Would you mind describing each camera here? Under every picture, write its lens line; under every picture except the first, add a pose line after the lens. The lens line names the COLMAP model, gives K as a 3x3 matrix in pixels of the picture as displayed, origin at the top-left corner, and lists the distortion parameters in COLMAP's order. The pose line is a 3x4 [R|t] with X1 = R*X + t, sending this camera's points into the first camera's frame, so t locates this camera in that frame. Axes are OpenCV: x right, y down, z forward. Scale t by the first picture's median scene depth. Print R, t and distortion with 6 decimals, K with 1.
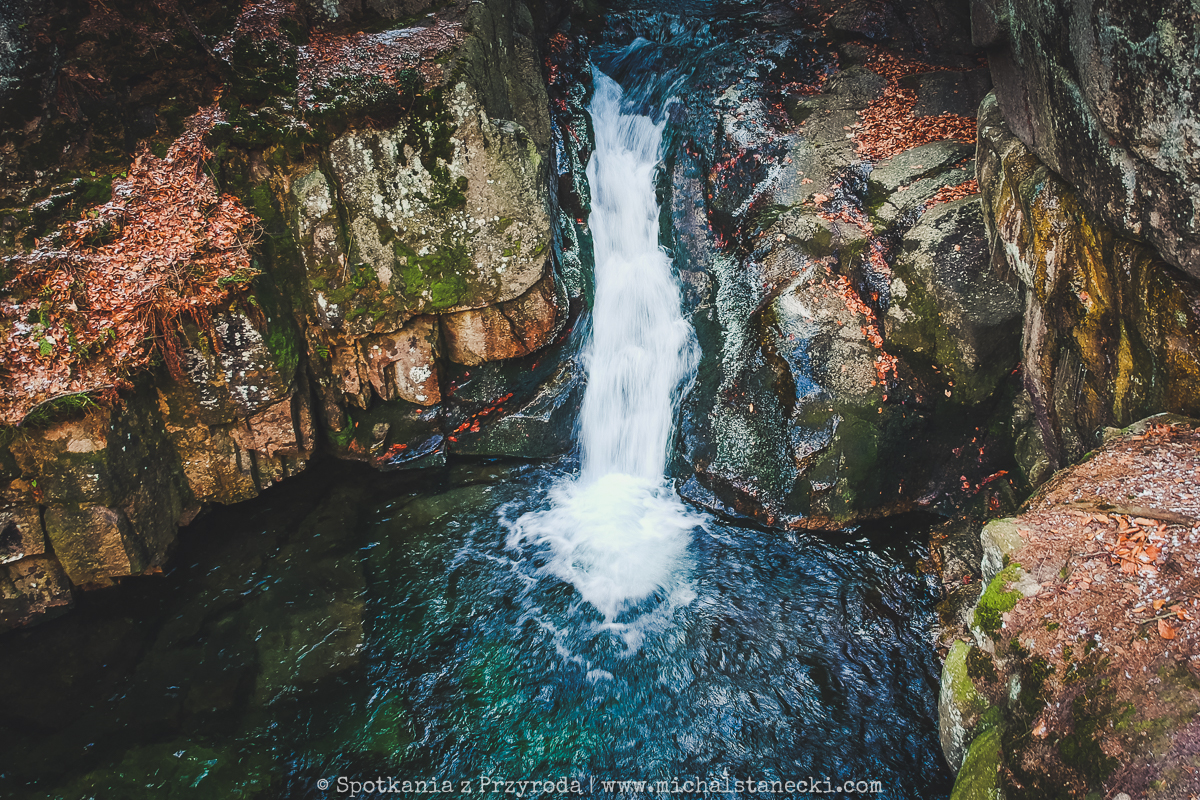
lens RADIAL K [[920.4, 0, 628.0], [0, 920.4, 326.6], [0, 0, 1]] dist [0.051565, -0.095677]
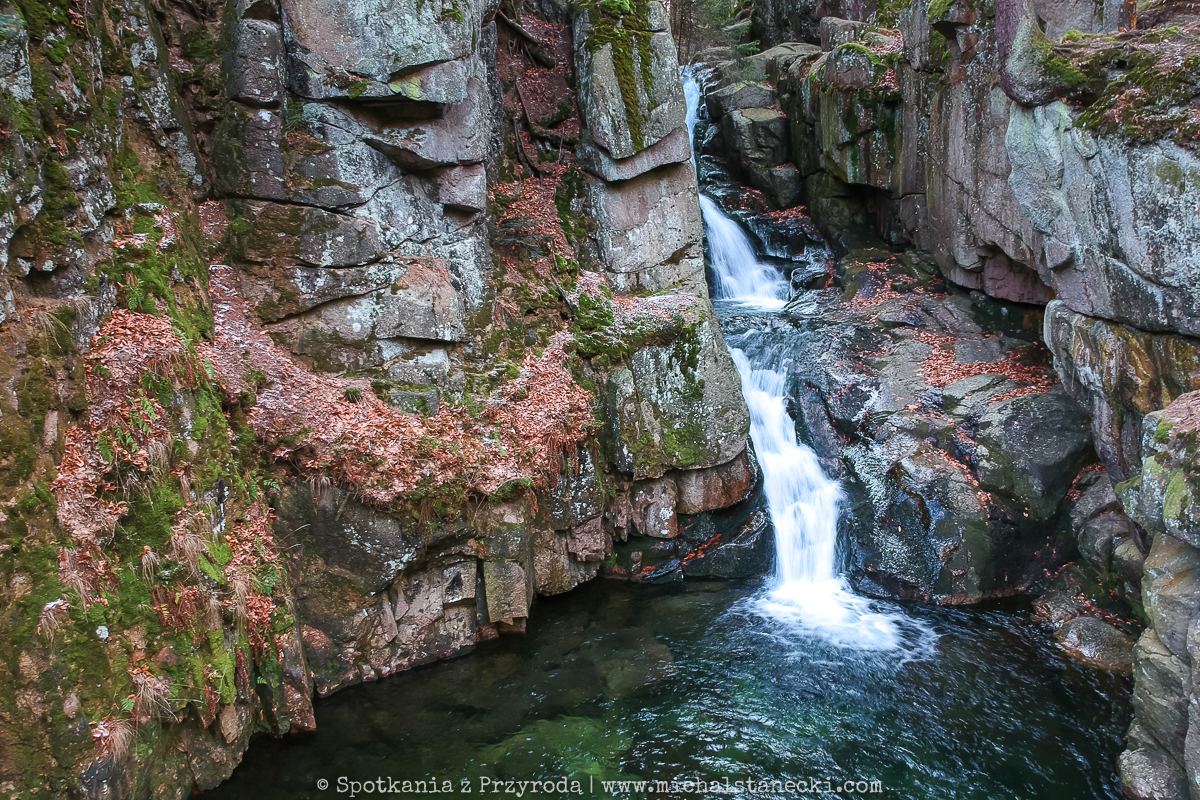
lens RADIAL K [[873.5, 0, 614.1], [0, 873.5, 405.4], [0, 0, 1]] dist [0.070660, -0.131648]
pose [[0.998054, -0.000865, 0.062356, -0.427501], [0.020307, 0.949916, -0.311846, 0.345635], [-0.058963, 0.312506, 0.948084, -0.397520]]
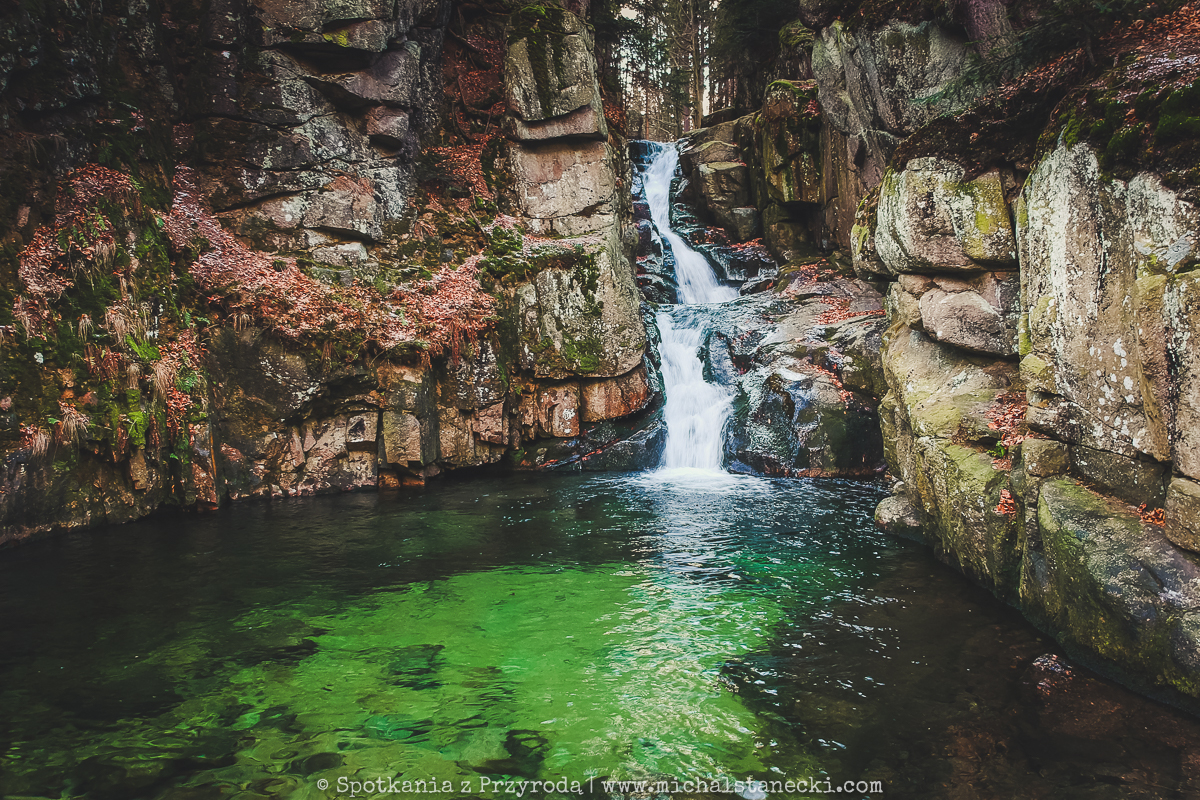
lens RADIAL K [[873.5, 0, 618.4], [0, 873.5, 382.0], [0, 0, 1]] dist [0.070660, -0.131648]
pose [[0.999999, 0.000250, -0.001123, -0.144553], [-0.000757, 0.877991, -0.478676, 0.818861], [0.000867, 0.478677, 0.877991, -0.452865]]
